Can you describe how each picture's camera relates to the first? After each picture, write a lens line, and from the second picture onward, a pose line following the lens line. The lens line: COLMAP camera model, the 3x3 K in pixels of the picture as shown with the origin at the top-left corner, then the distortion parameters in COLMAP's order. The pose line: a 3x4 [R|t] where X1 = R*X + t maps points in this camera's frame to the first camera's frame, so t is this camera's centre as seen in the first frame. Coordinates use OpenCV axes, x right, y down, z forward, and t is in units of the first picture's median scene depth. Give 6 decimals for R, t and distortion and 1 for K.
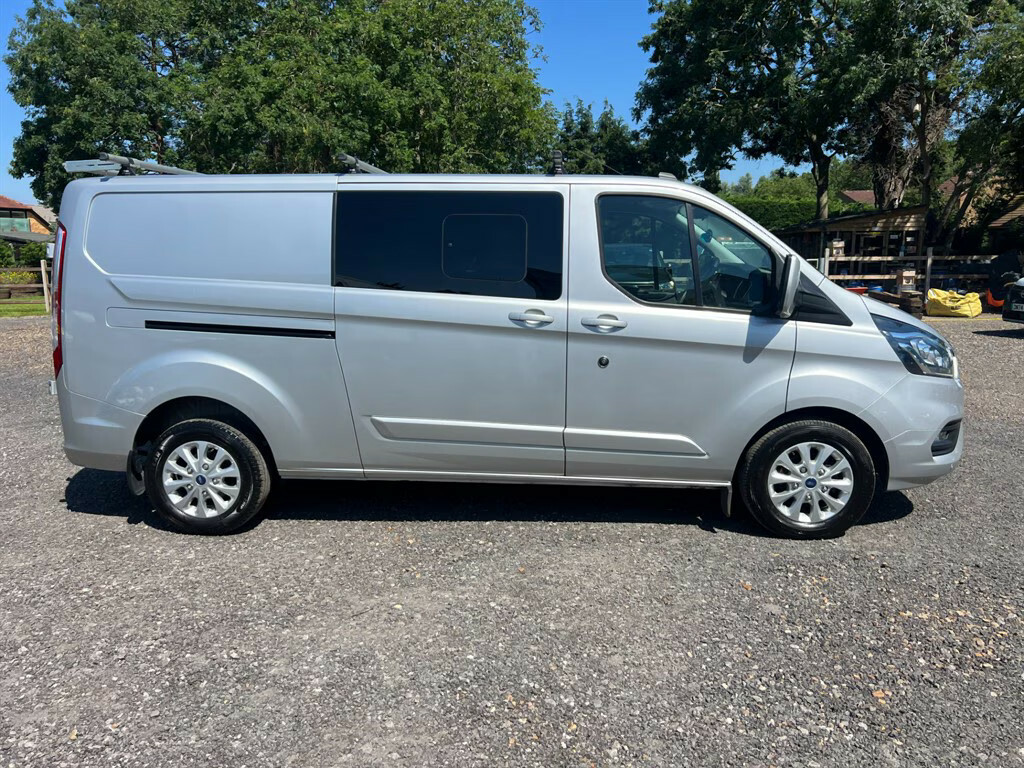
lens RADIAL K [[767.4, 0, 515.5], [0, 767.4, 373.8], [0, 0, 1]] dist [0.012349, -0.012310]
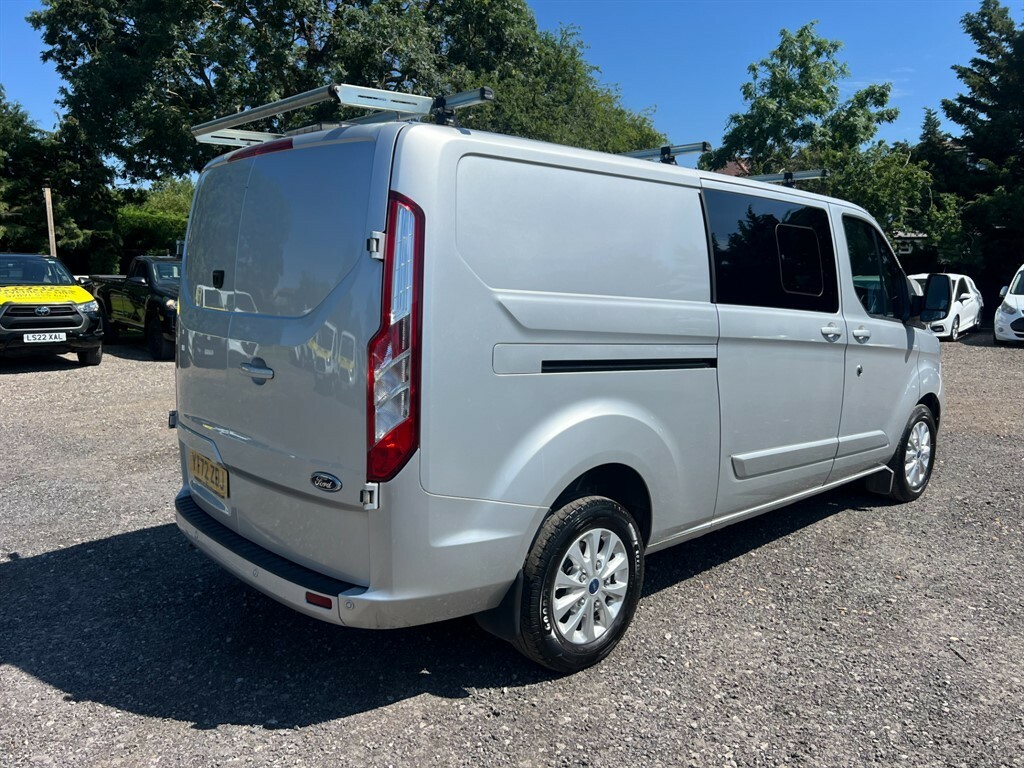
lens RADIAL K [[781.0, 0, 512.0], [0, 781.0, 384.0], [0, 0, 1]] dist [0.032681, -0.004199]
pose [[0.691754, -0.085692, 0.717031, -0.969690], [0.102586, 0.994525, 0.019886, -0.065668], [-0.714810, 0.059801, 0.696758, 0.563301]]
